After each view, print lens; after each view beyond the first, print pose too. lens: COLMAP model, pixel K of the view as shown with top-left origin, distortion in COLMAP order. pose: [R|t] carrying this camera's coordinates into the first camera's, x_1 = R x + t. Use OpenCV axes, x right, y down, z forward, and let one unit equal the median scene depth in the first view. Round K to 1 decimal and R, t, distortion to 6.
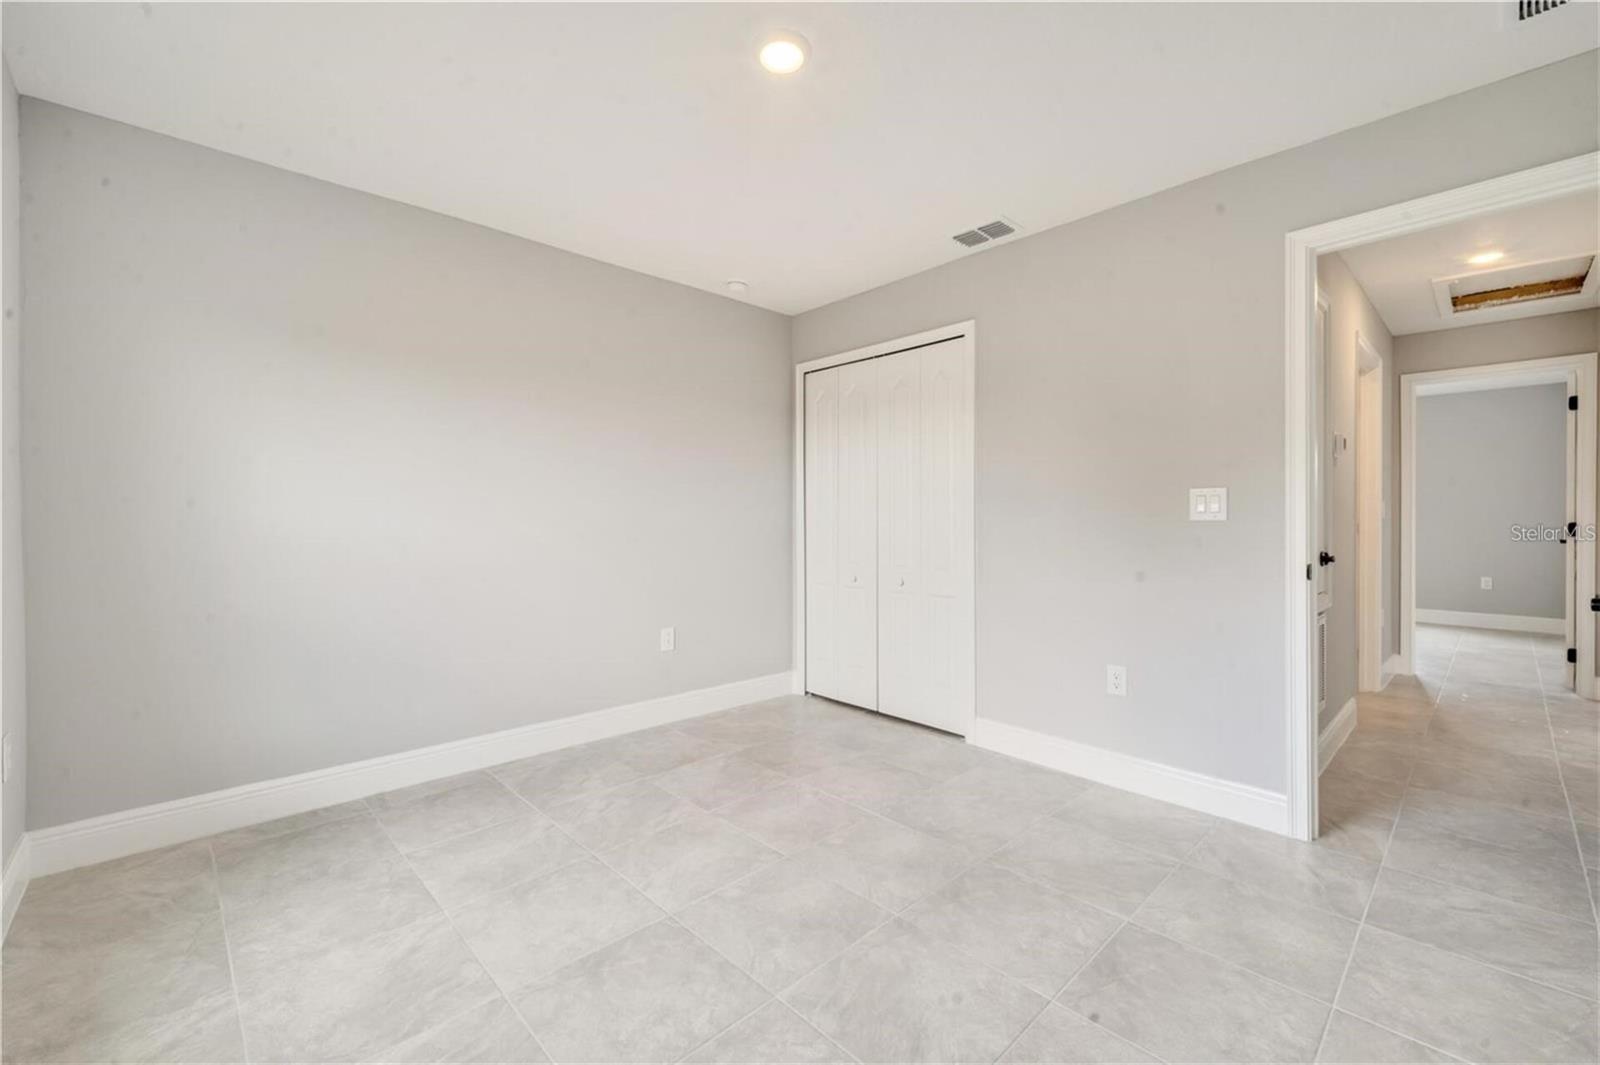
lens RADIAL K [[660.2, 0, 802.4], [0, 660.2, 534.8], [0, 0, 1]] dist [0.014197, -0.009412]
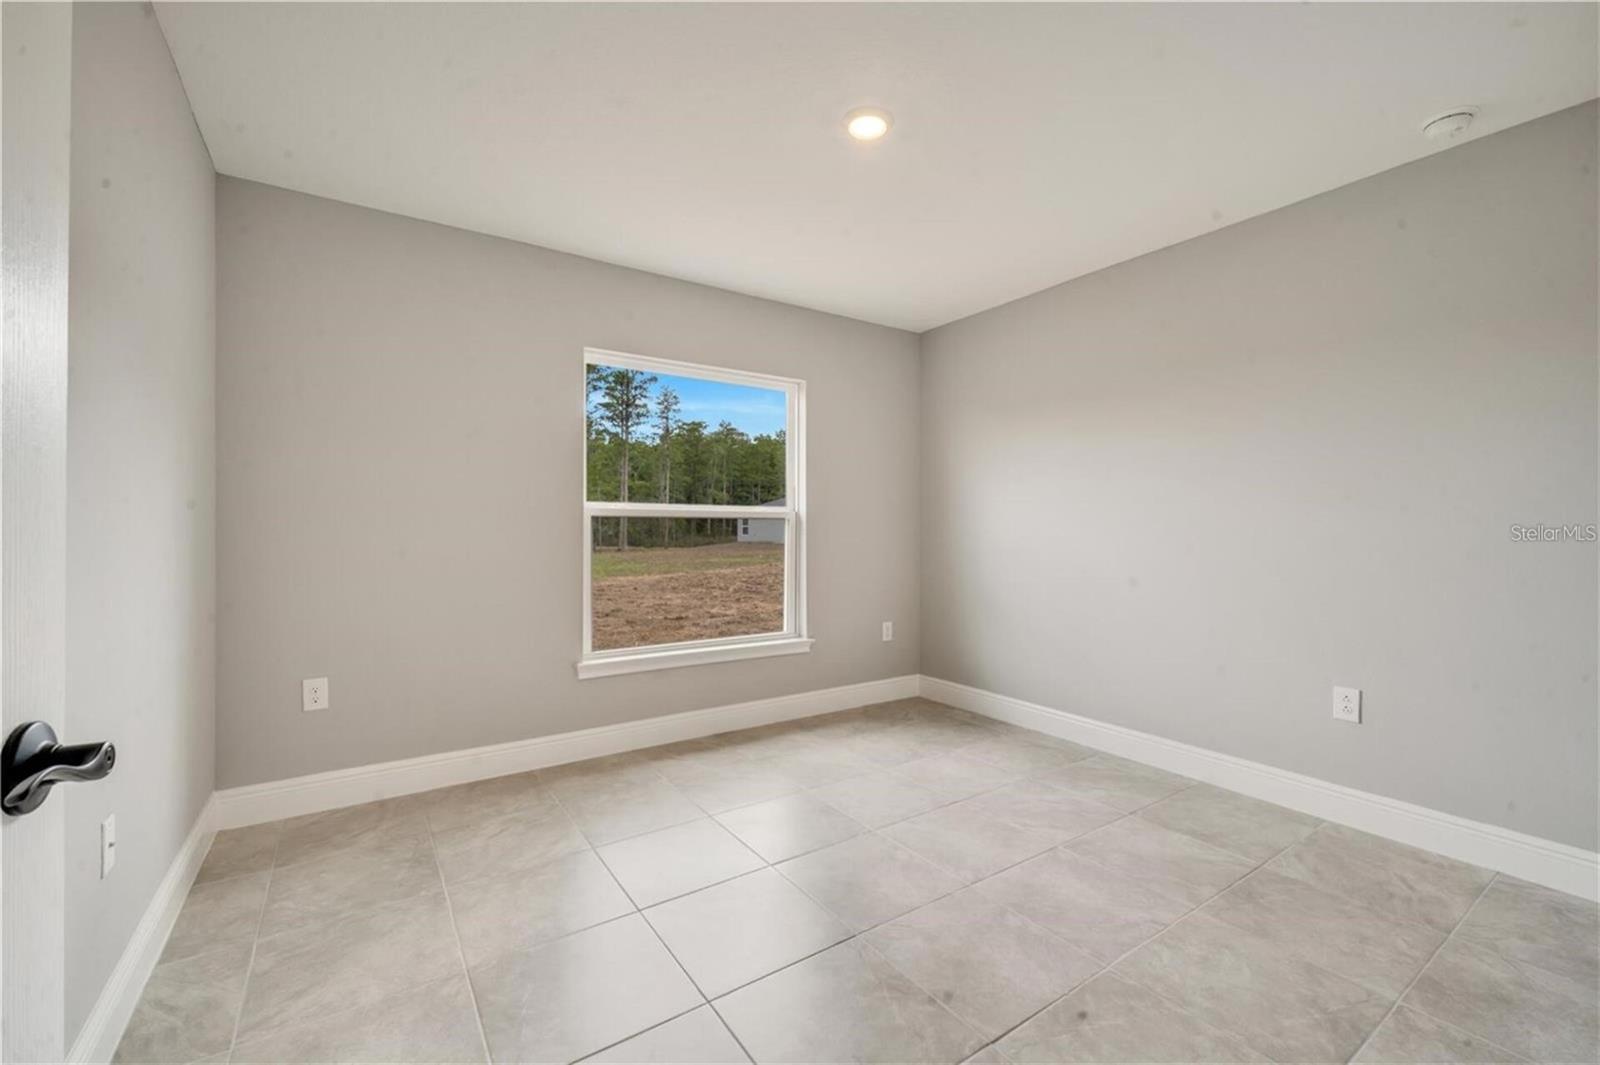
lens RADIAL K [[660.2, 0, 802.4], [0, 660.2, 534.8], [0, 0, 1]] dist [0.014197, -0.009412]
pose [[-0.159840, 0.011995, -0.987070, 0.798644], [-0.028127, 0.999465, 0.016700, -0.020429], [0.986742, 0.030433, -0.159417, 0.761284]]
